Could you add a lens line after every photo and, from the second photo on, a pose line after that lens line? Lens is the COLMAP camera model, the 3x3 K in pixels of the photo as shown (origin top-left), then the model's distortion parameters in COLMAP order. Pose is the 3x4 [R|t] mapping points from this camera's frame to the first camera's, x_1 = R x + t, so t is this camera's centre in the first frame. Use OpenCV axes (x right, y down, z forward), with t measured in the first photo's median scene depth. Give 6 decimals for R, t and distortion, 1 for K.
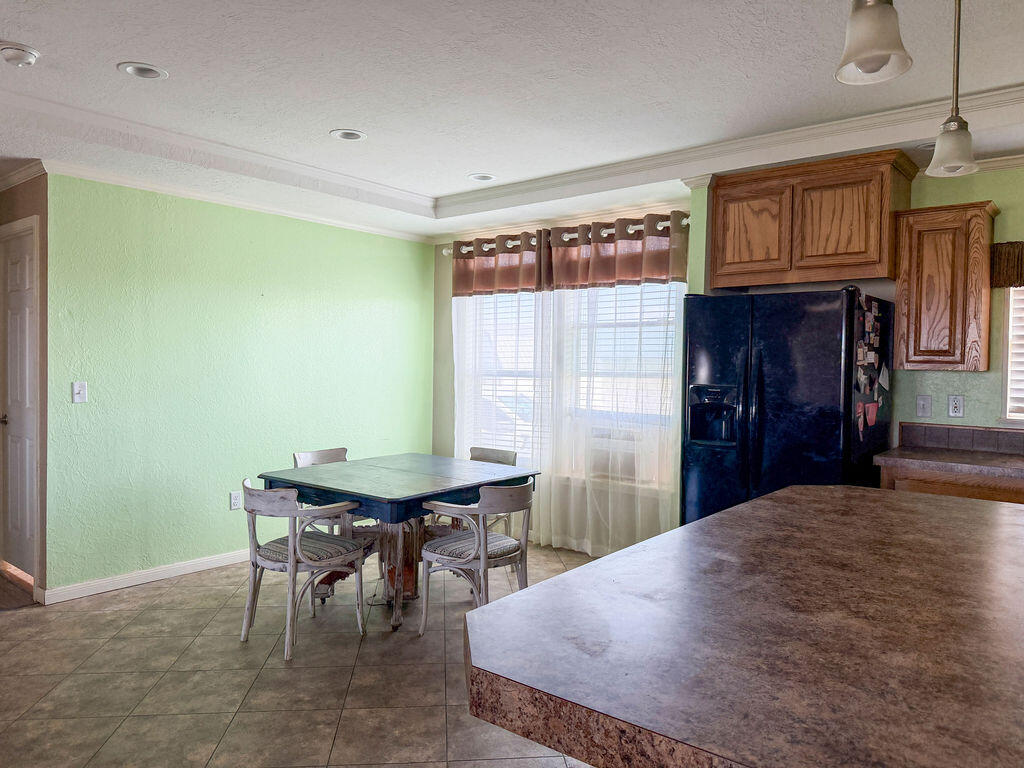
lens RADIAL K [[720.1, 0, 517.2], [0, 720.1, 375.8], [0, 0, 1]] dist [-0.003692, -0.004717]
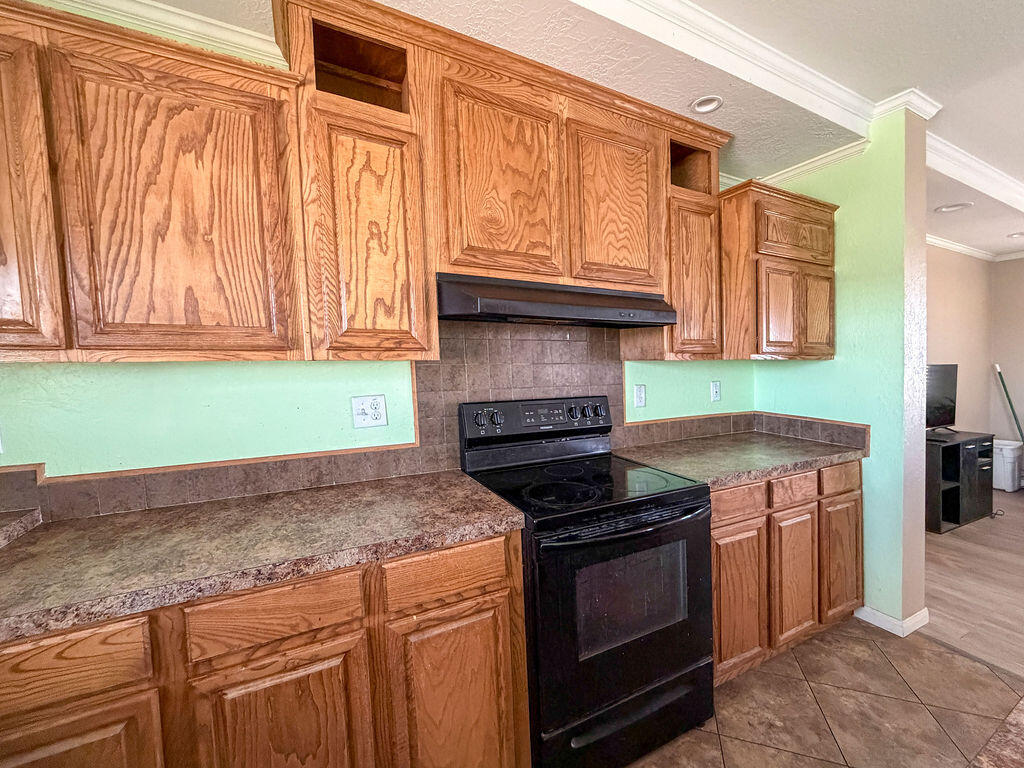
lens RADIAL K [[419.0, 0, 505.0], [0, 419.0, 388.3], [0, 0, 1]] dist [-0.003306, -0.000076]
pose [[-0.918985, -0.025539, 0.393465, -0.210404], [0.005769, 0.996922, 0.078183, 0.014803], [-0.394251, 0.074119, -0.916009, 1.666950]]
